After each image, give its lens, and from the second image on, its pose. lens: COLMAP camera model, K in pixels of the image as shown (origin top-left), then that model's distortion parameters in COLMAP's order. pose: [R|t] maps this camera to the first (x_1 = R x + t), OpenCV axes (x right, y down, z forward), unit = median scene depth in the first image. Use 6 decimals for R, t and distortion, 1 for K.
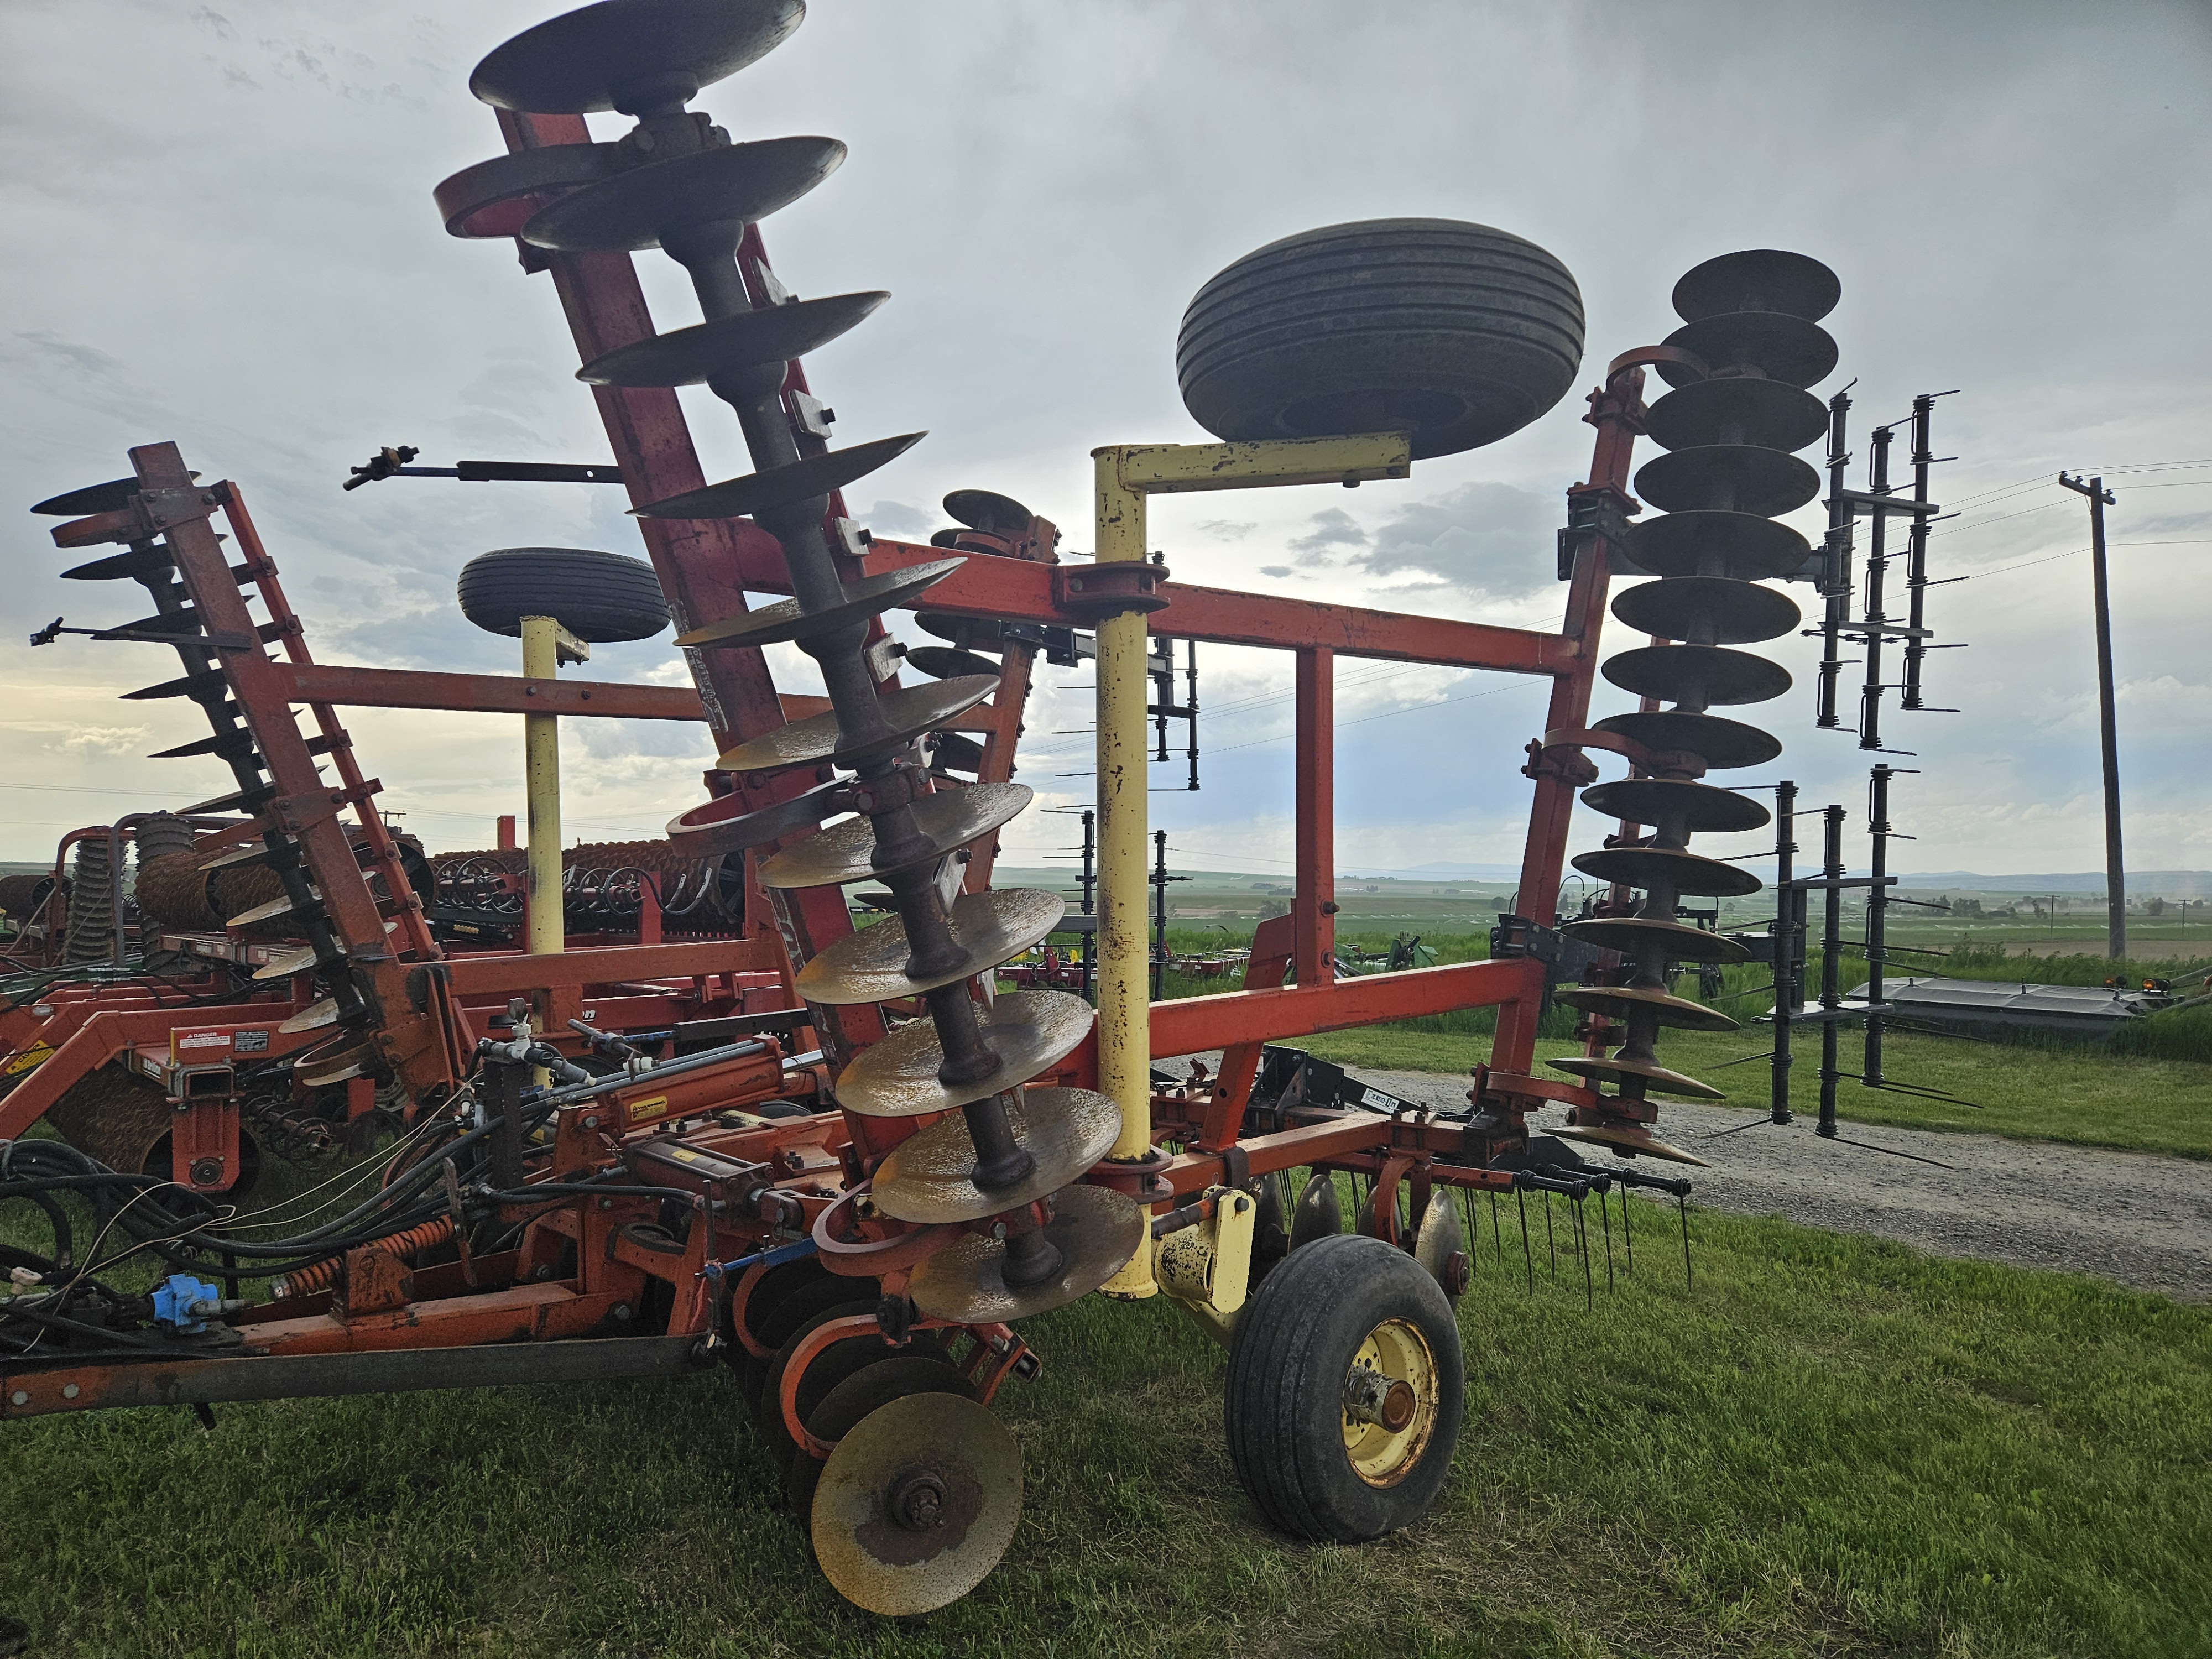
lens RADIAL K [[1503.2, 0, 1106.0], [0, 1503.2, 829.5], [0, 0, 1]] dist [0.075868, -0.069948]
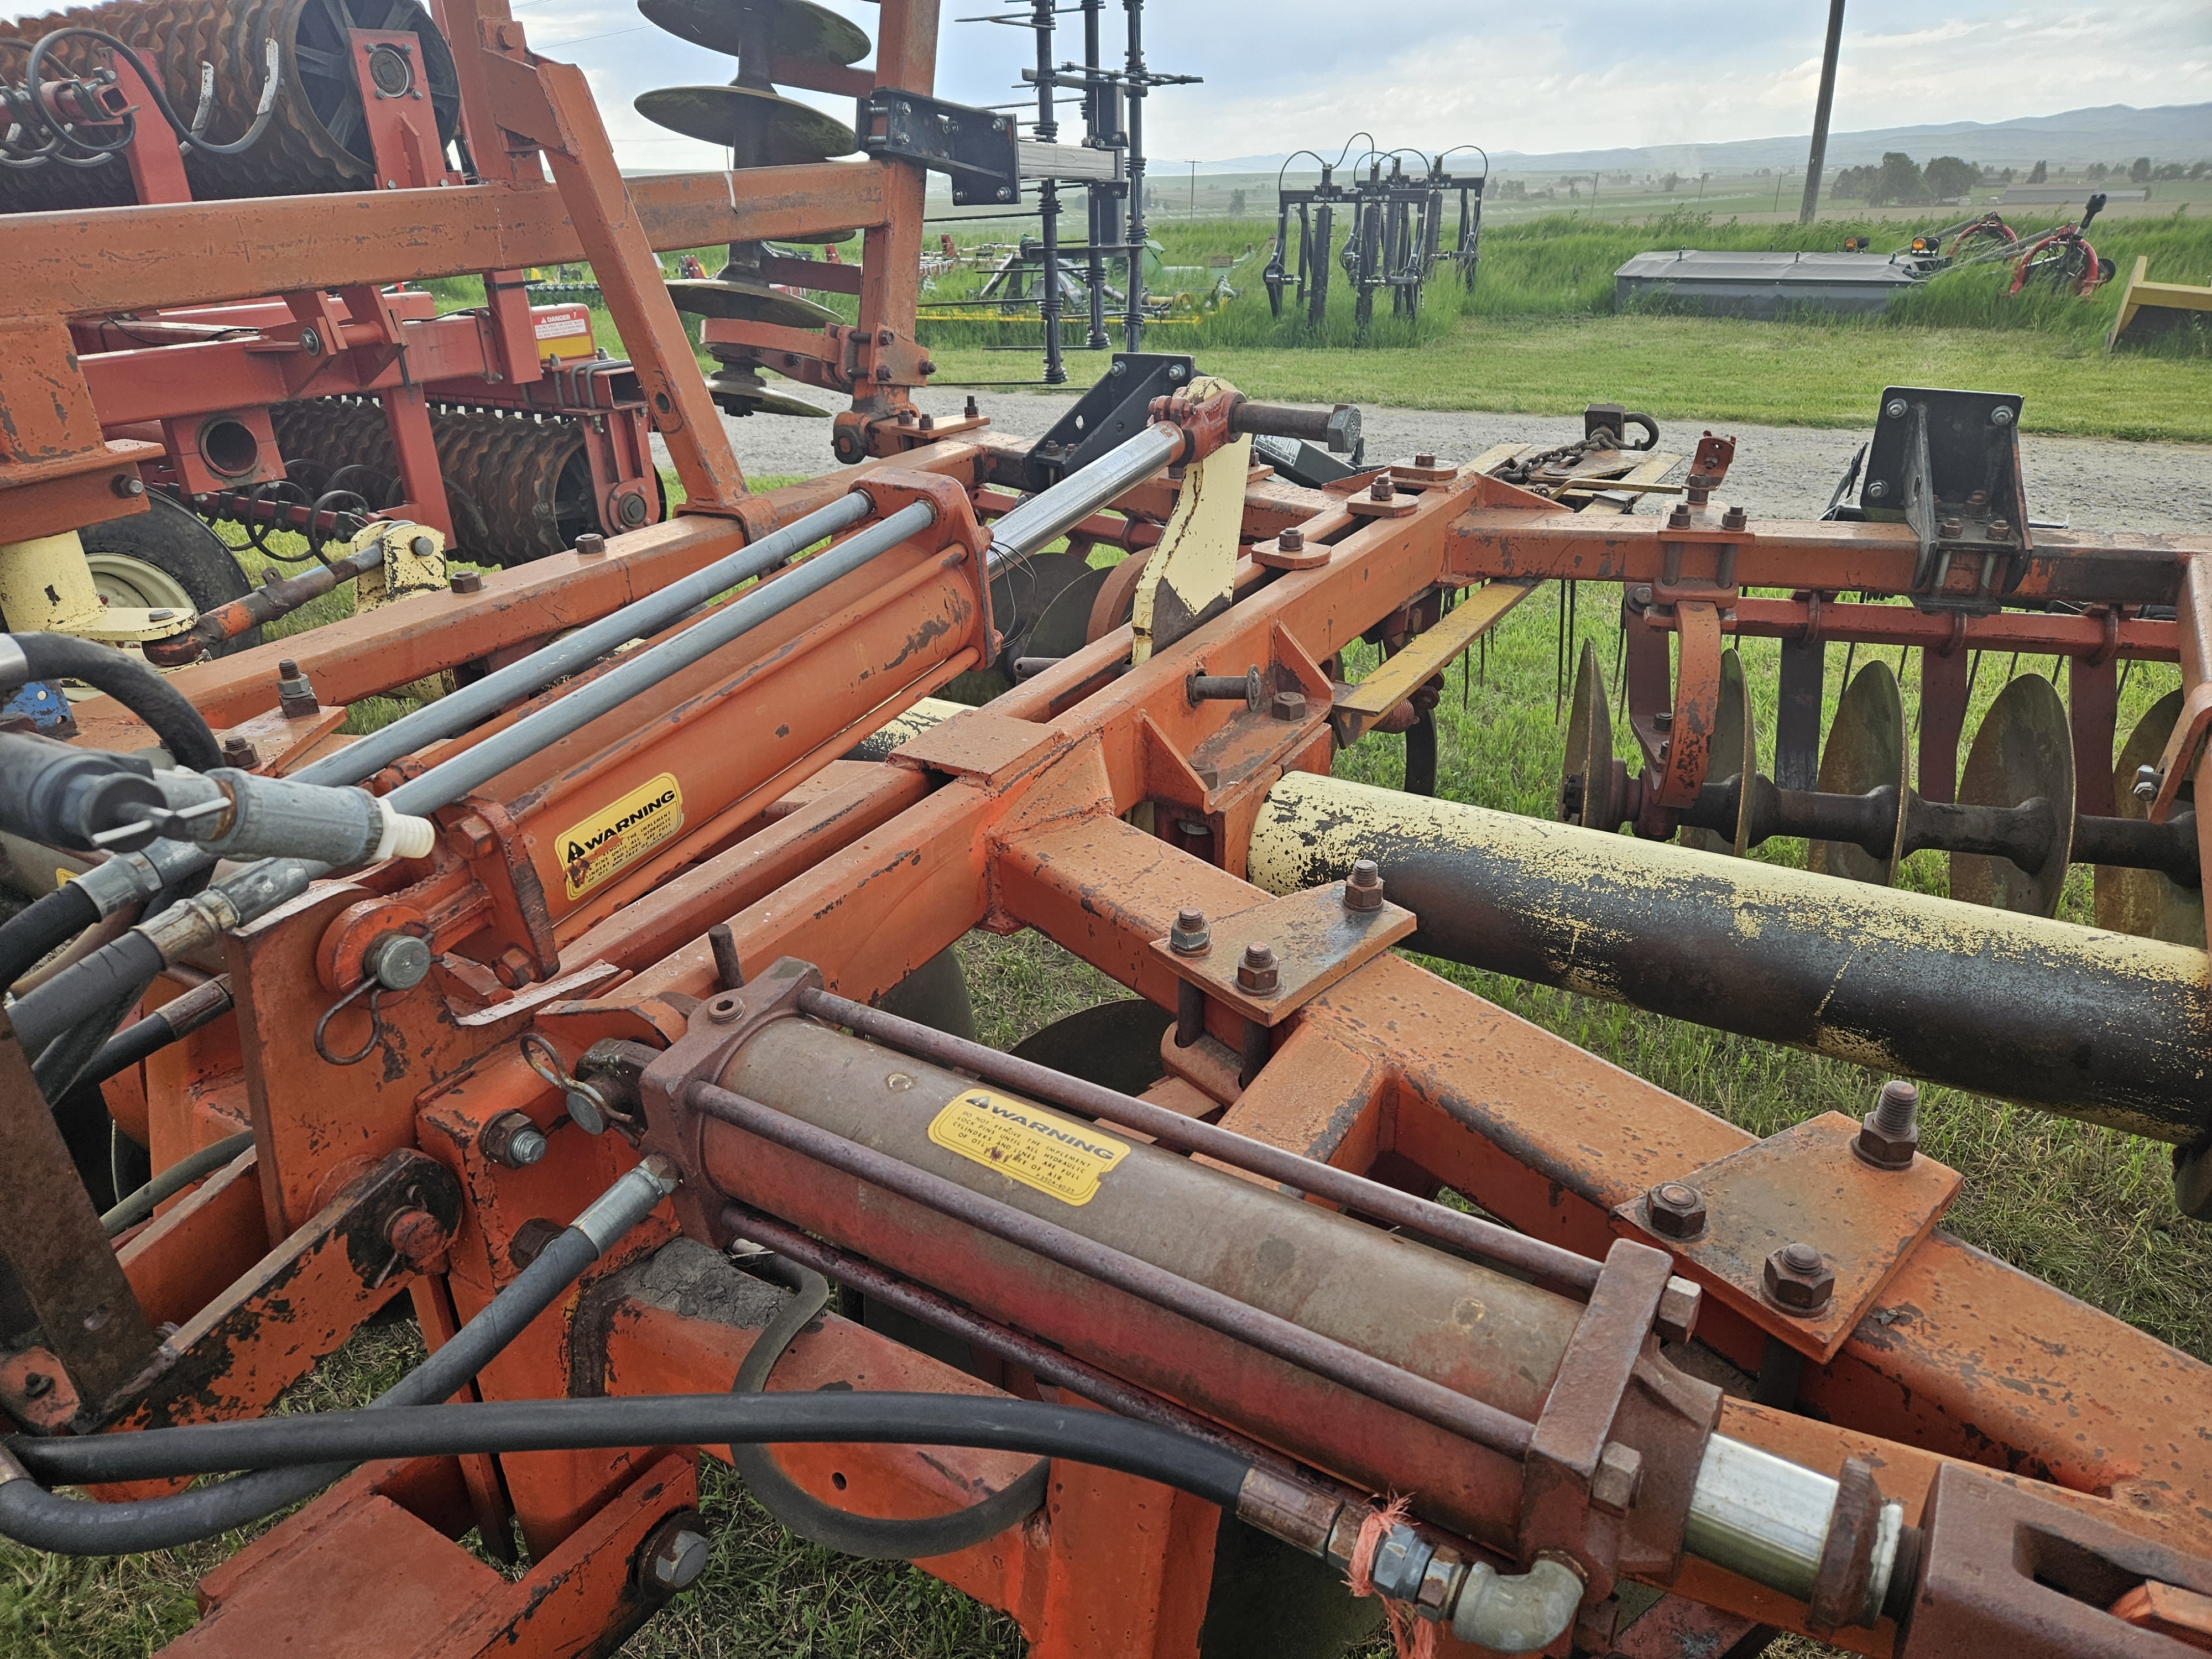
lens RADIAL K [[1499.2, 0, 1074.4], [0, 1499.2, 815.1], [0, 0, 1]] dist [0.078893, -0.073381]
pose [[0.964661, -0.125876, 0.231481, -0.071063], [0.018755, 0.909085, 0.416189, 0.021106], [-0.262824, -0.397140, 0.879320, 0.191643]]
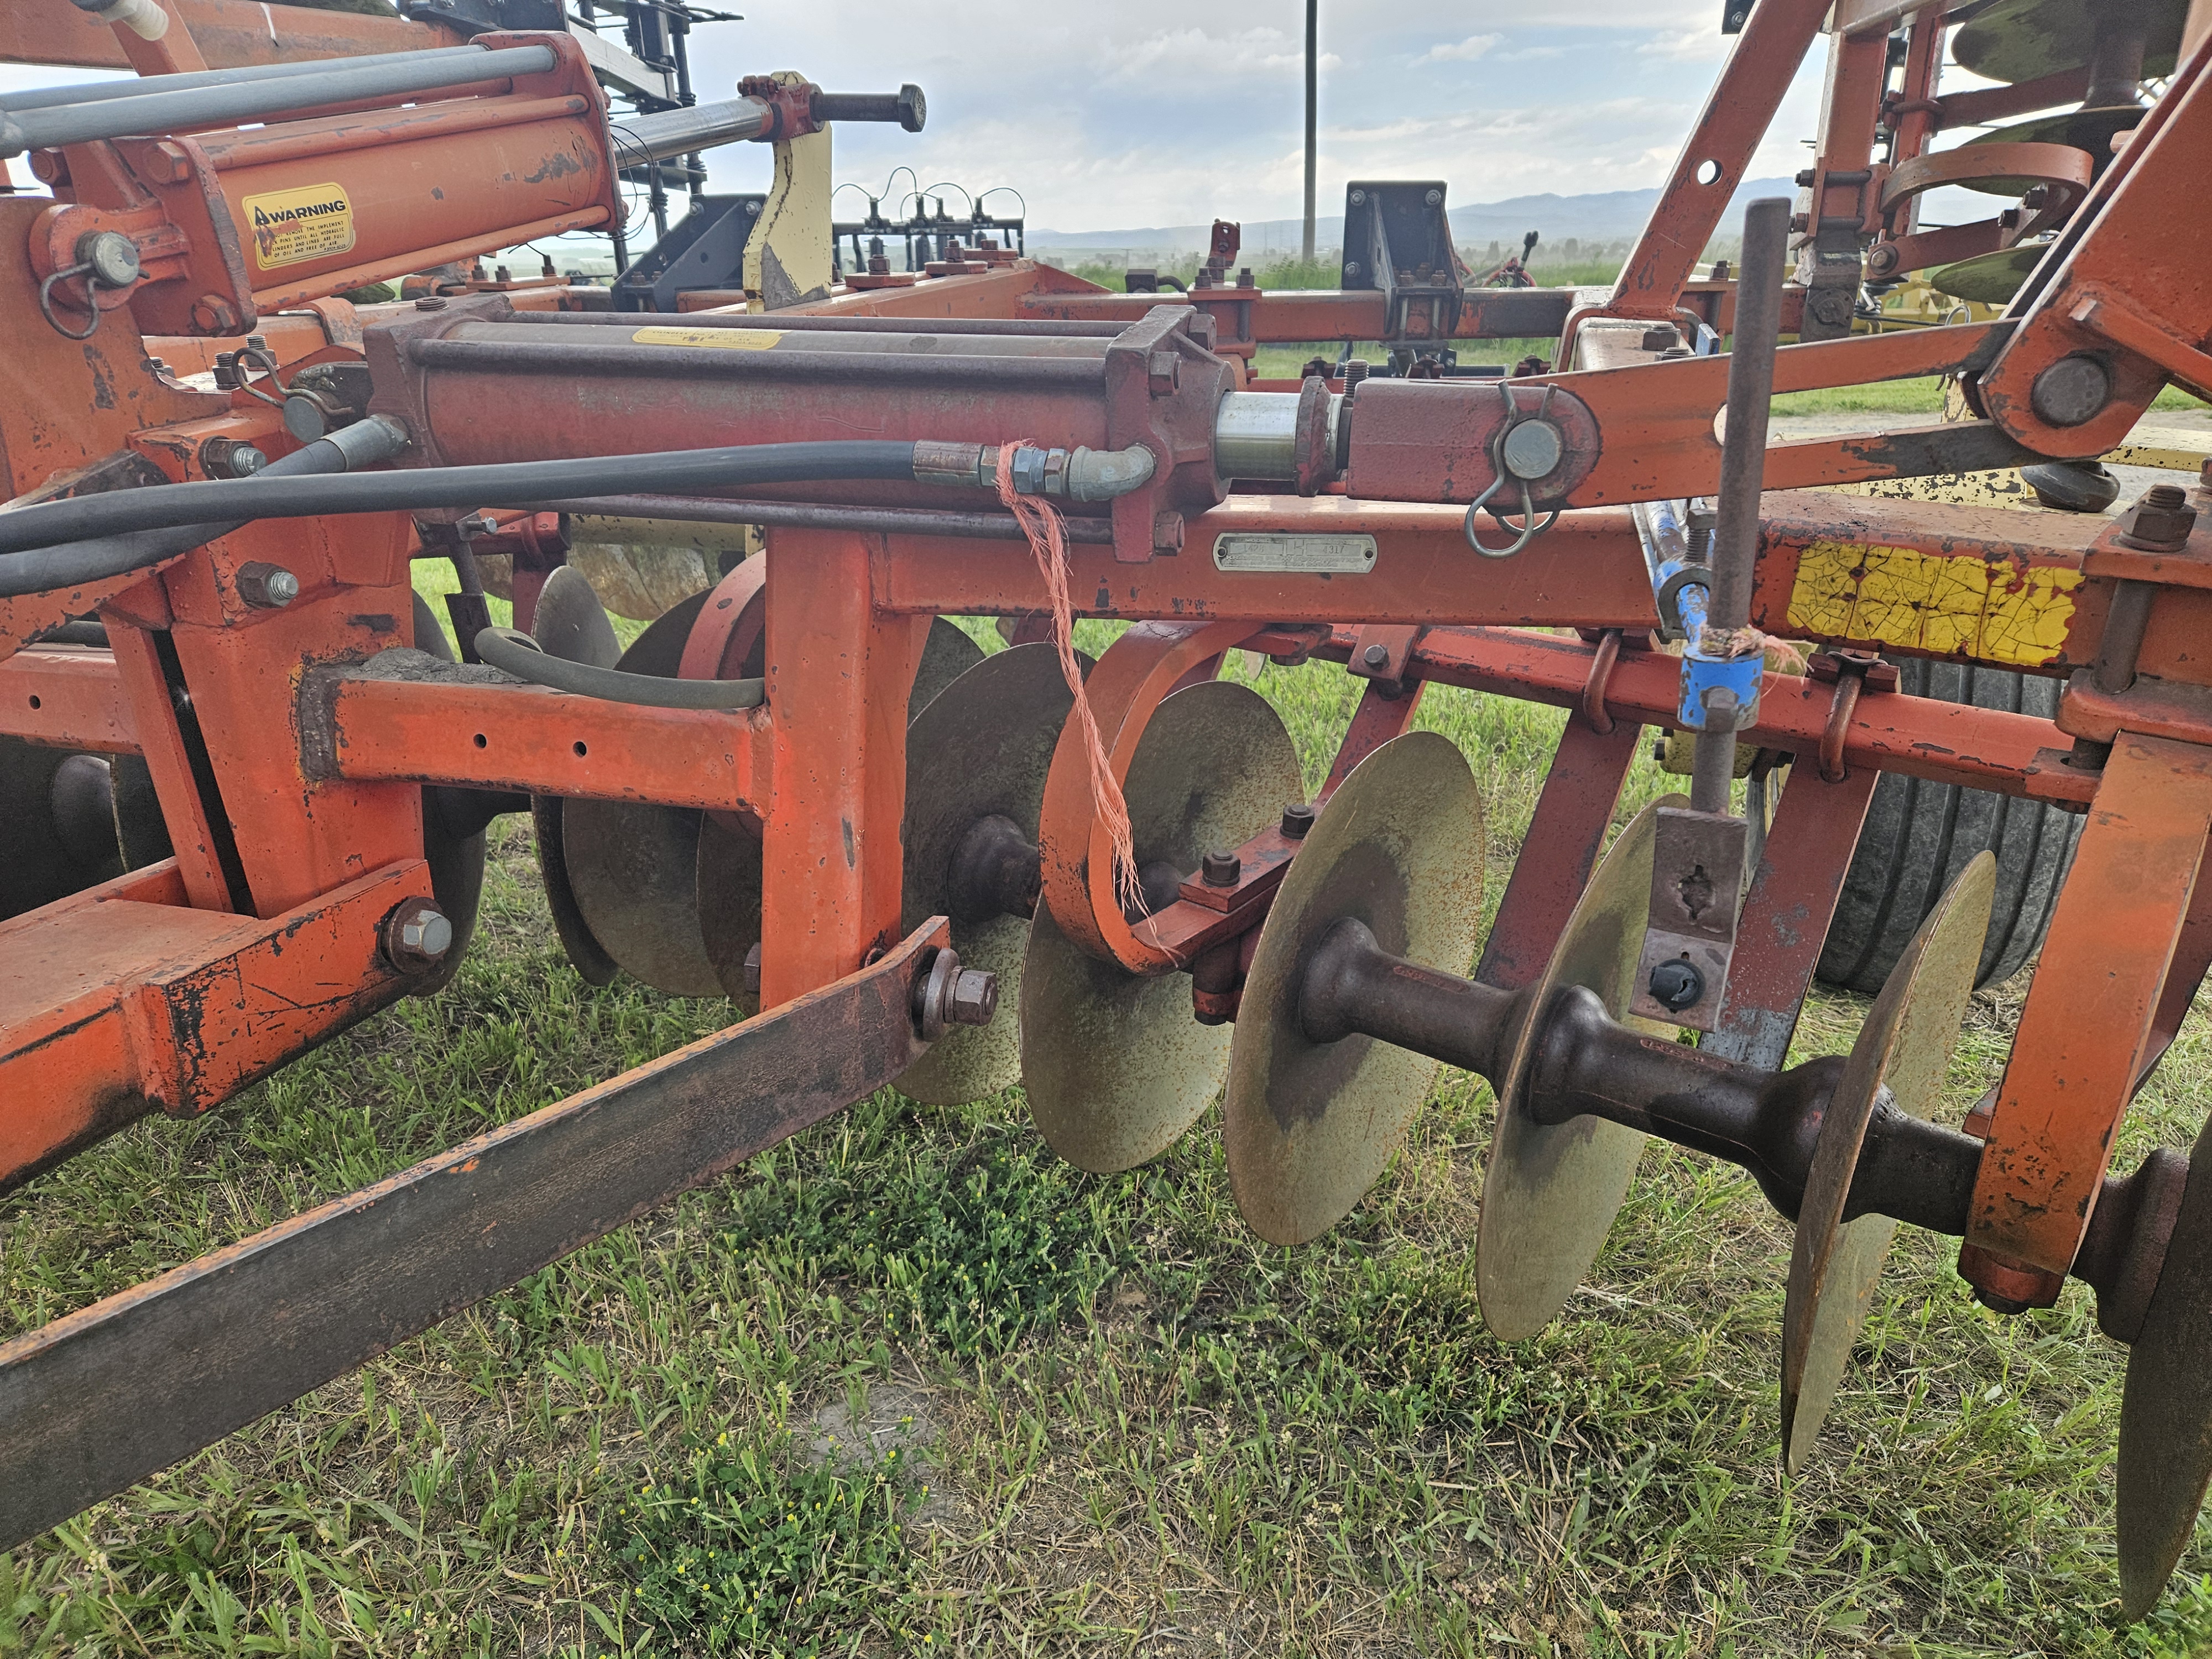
lens RADIAL K [[1503.2, 0, 1106.0], [0, 1503.2, 829.5], [0, 0, 1]] dist [0.075868, -0.069948]
pose [[0.847588, -0.215038, 0.485132, -0.082649], [0.012332, 0.921949, 0.387115, 0.044434], [-0.530511, -0.322131, 0.784085, 0.169200]]
